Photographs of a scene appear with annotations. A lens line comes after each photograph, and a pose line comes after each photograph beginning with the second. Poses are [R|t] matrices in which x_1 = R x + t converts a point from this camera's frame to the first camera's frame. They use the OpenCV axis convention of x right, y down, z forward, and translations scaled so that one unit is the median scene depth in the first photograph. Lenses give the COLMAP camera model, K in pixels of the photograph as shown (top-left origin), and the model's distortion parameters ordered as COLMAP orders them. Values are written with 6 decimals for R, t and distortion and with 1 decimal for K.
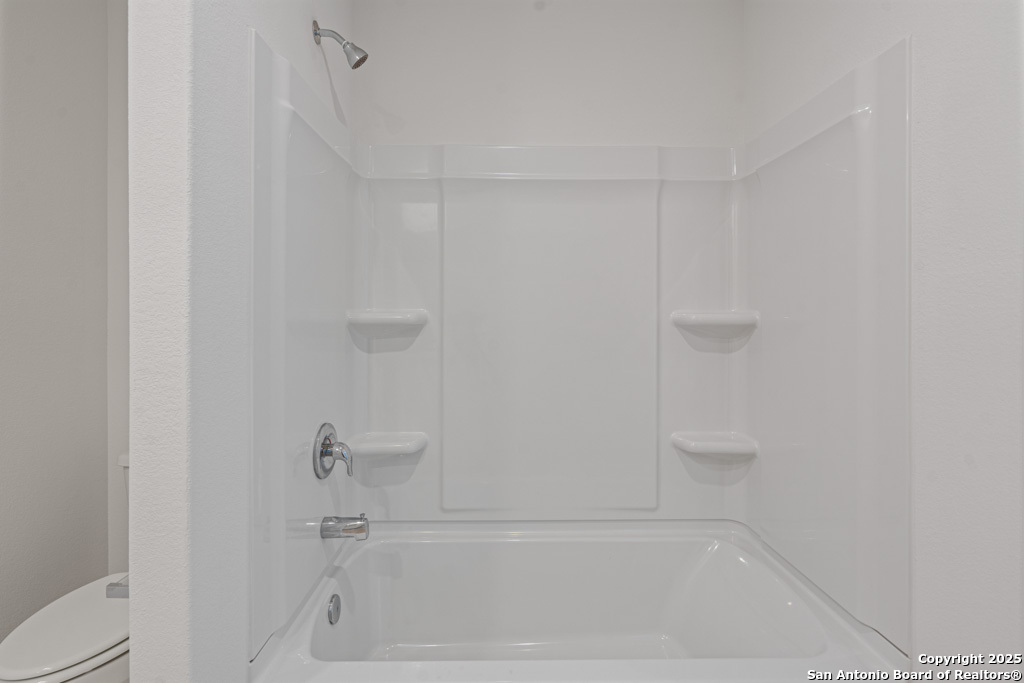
lens RADIAL K [[479.7, 0, 507.9], [0, 479.7, 342.9], [0, 0, 1]] dist [0.002189, 0.000538]
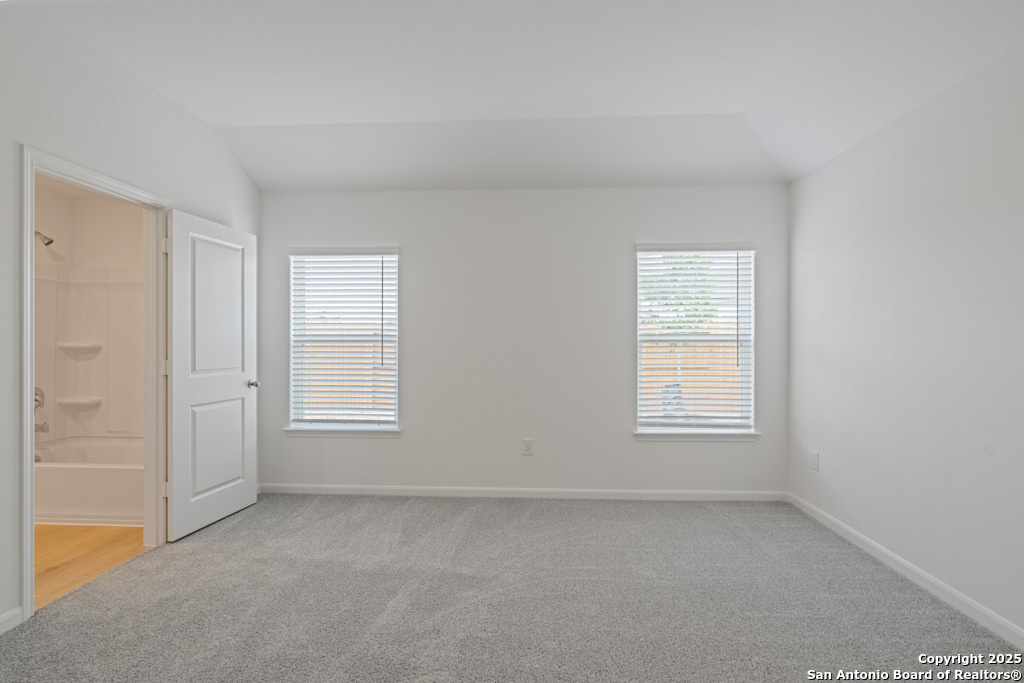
lens RADIAL K [[479.7, 0, 518.0], [0, 479.7, 344.0], [0, 0, 1]] dist [0.002189, 0.000538]
pose [[0.996841, 0.000873, -0.079413, 1.935964], [-0.001153, 0.999993, -0.003480, -0.052050], [0.079409, 0.003561, 0.996836, -1.070583]]
